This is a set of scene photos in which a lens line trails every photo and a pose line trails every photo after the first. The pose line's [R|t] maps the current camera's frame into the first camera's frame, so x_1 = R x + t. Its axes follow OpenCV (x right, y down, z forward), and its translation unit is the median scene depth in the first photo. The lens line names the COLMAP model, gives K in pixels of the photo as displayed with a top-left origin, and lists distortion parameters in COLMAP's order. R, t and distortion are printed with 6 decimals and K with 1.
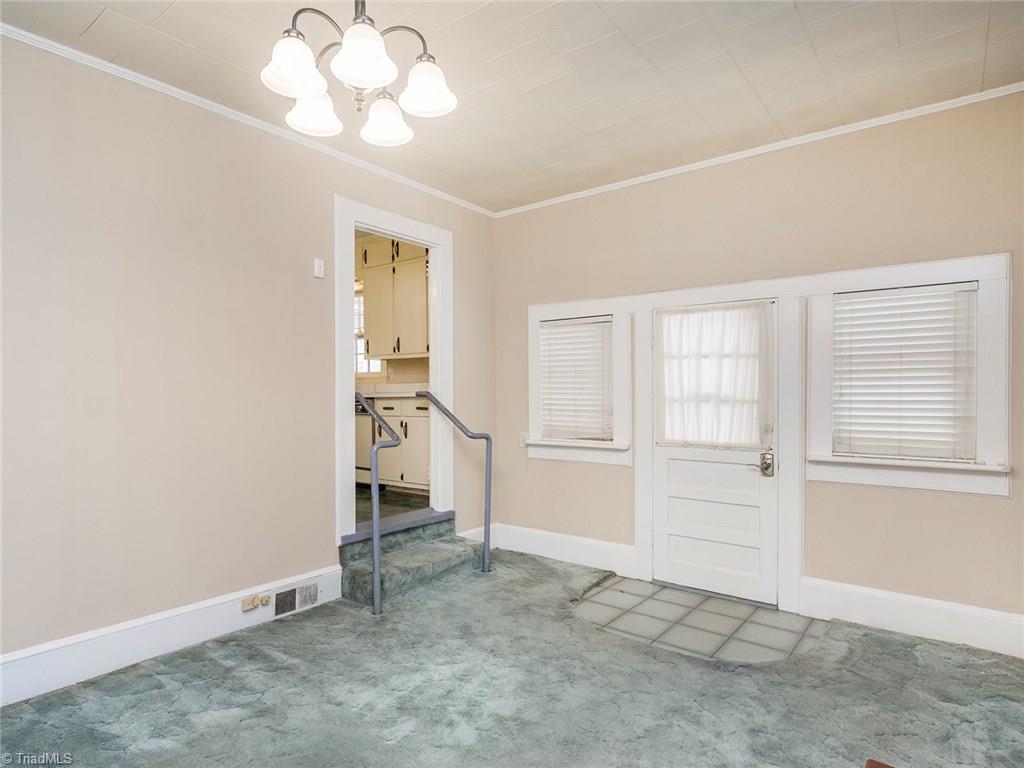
lens RADIAL K [[577.7, 0, 512.0], [0, 577.7, 384.0], [0, 0, 1]] dist [0.000022, -0.000082]
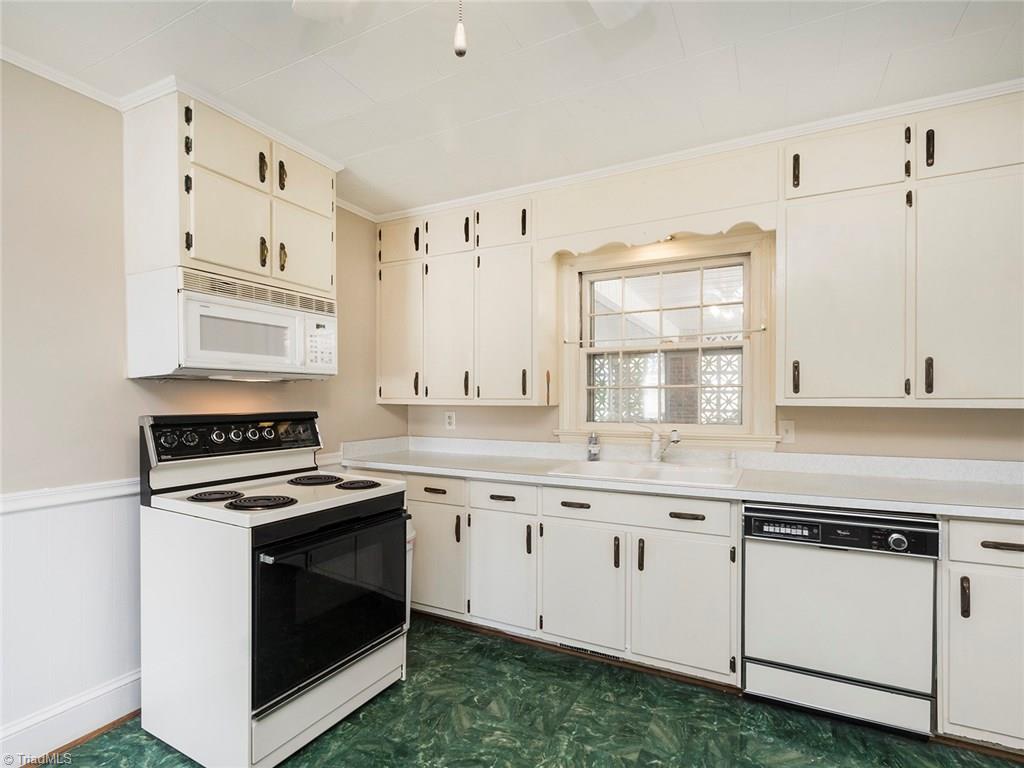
lens RADIAL K [[516.7, 0, 510.1], [0, 516.7, 403.0], [0, 0, 1]] dist [0.000573, -0.000057]
pose [[0.983566, 0.002876, 0.180527, -0.613780], [-0.005321, 0.999901, 0.013062, -0.056249], [-0.180472, -0.013808, 0.983483, 0.749146]]
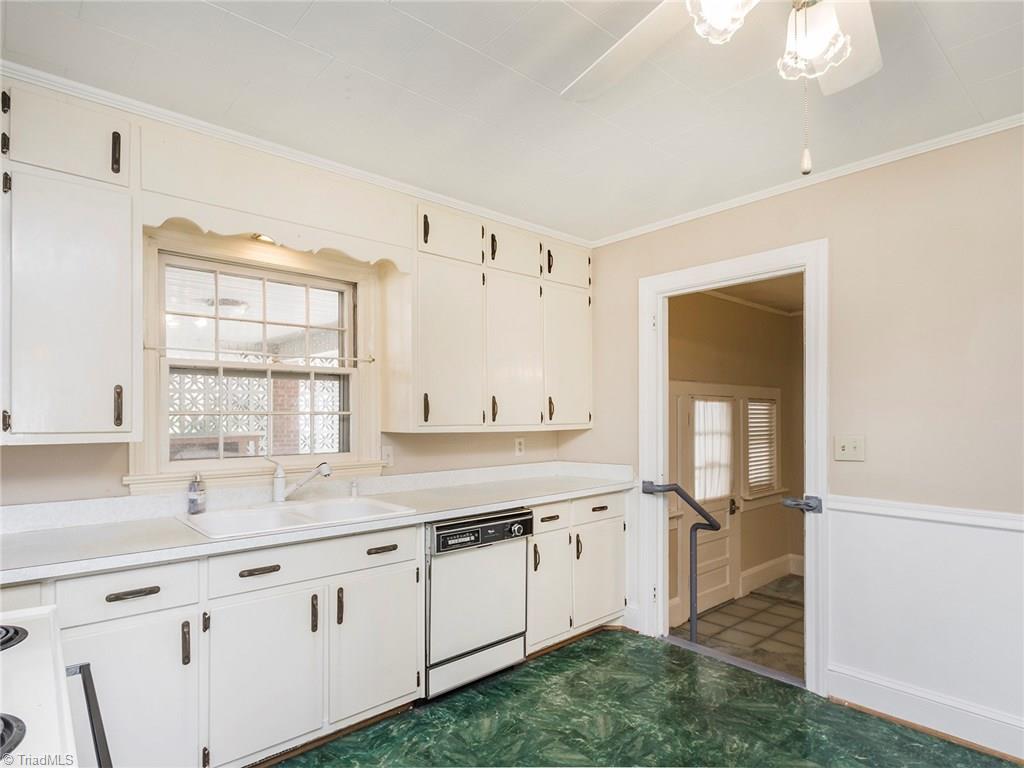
lens RADIAL K [[572.7, 0, 488.0], [0, 572.7, 407.5], [0, 0, 1]] dist [0.000348, 0.000290]
pose [[0.189778, 0.015663, 0.981702, -0.836834], [-0.007513, 0.999867, -0.014501, -0.066606], [-0.981798, -0.004624, 0.189871, 0.976438]]
